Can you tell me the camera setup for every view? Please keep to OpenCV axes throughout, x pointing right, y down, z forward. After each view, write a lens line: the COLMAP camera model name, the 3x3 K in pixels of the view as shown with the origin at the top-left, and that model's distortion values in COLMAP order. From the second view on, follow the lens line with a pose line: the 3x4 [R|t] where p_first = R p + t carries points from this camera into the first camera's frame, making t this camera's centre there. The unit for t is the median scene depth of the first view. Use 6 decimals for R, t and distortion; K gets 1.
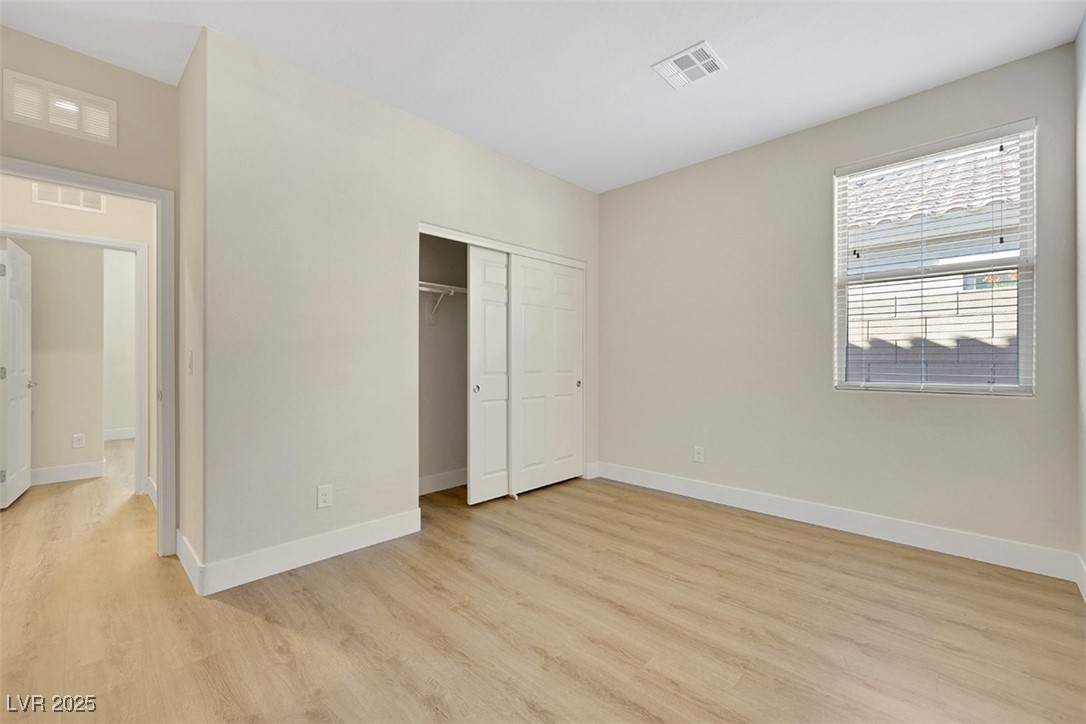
lens RADIAL K [[454.3, 0, 542.2], [0, 454.3, 362.2], [0, 0, 1]] dist [0.002871, -0.000174]
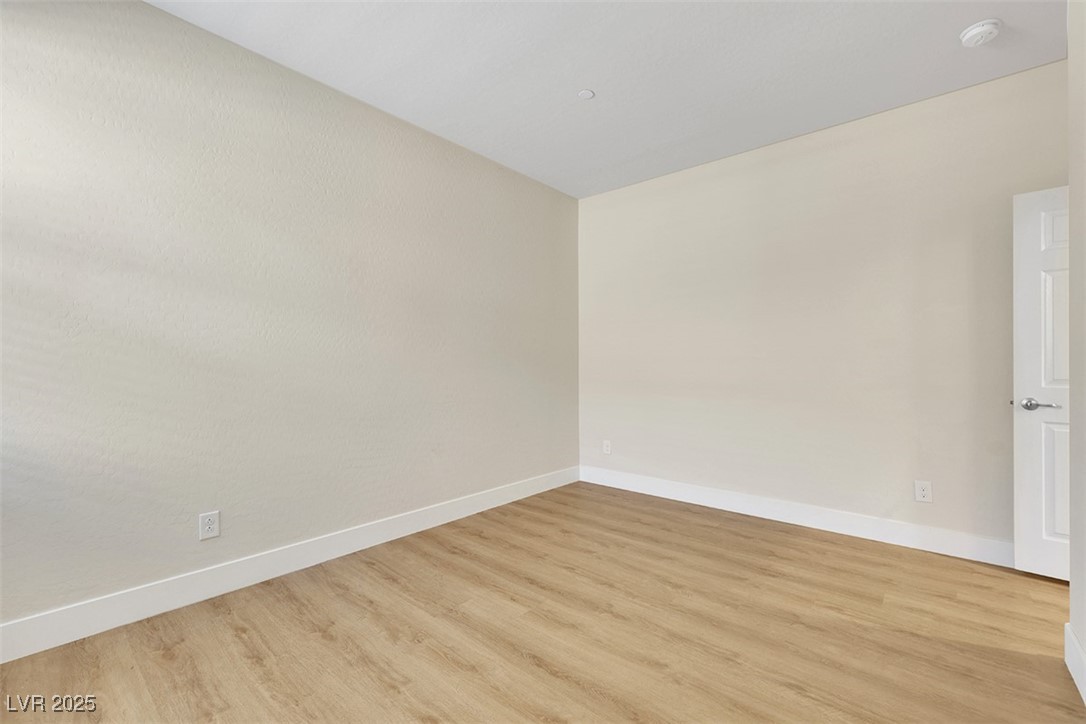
lens RADIAL K [[454.3, 0, 543.8], [0, 454.3, 364.6], [0, 0, 1]] dist [0.002871, -0.000174]
pose [[-0.998252, 0.002956, -0.059021, 0.241776], [0.003112, 0.999992, -0.002552, 0.001681], [0.059013, -0.002731, -0.998253, 2.059969]]
